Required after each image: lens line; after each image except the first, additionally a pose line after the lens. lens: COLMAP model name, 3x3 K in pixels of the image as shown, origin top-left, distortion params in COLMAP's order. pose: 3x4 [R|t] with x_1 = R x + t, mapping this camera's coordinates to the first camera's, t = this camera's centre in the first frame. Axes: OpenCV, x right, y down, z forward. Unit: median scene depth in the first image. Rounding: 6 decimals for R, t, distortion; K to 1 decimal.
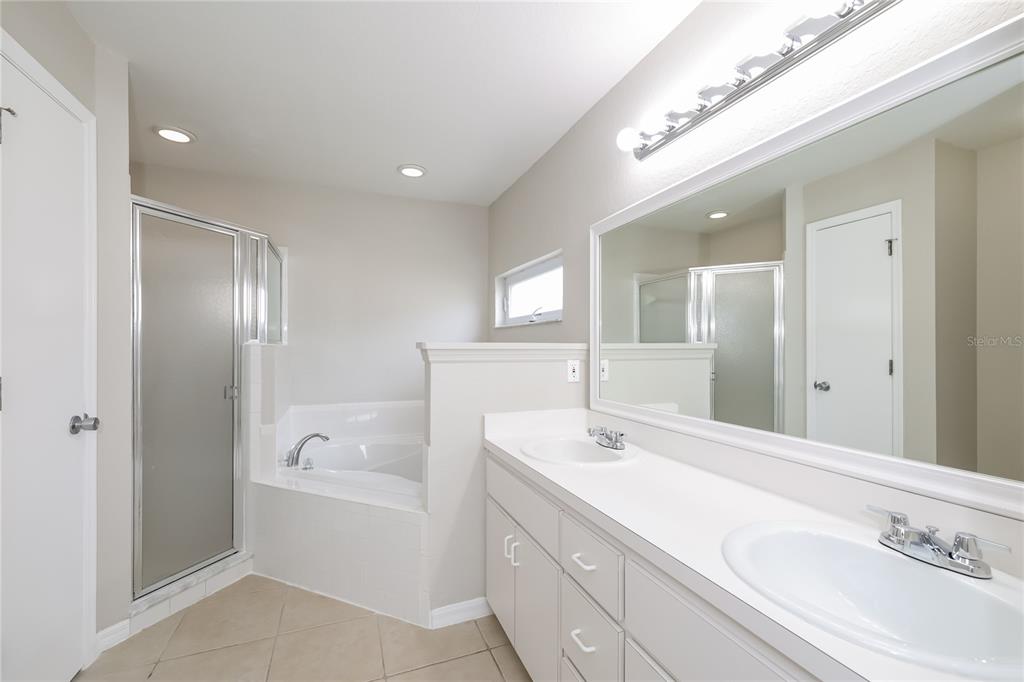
lens RADIAL K [[430.6, 0, 512.0], [0, 430.6, 341.0], [0, 0, 1]] dist [0.011283, -0.000042]
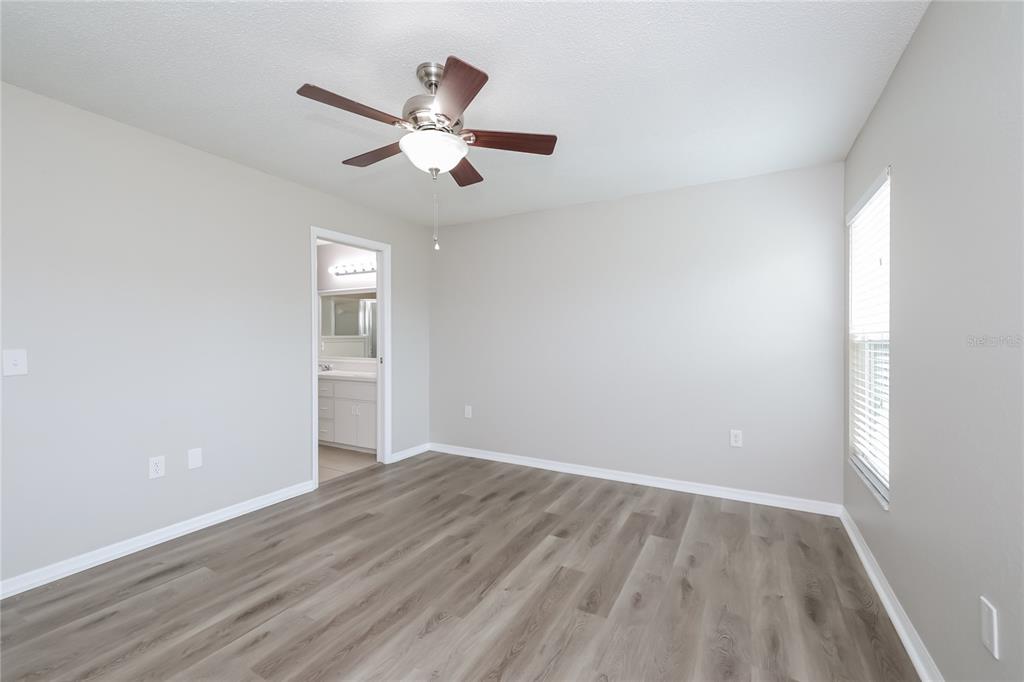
lens RADIAL K [[430.6, 0, 512.0], [0, 430.6, 341.0], [0, 0, 1]] dist [0.011283, -0.000042]
pose [[0.774539, -0.006996, 0.632487, -0.294380], [-0.005378, 0.999830, 0.017646, -0.008747], [-0.632503, -0.017069, 0.774370, -0.940133]]
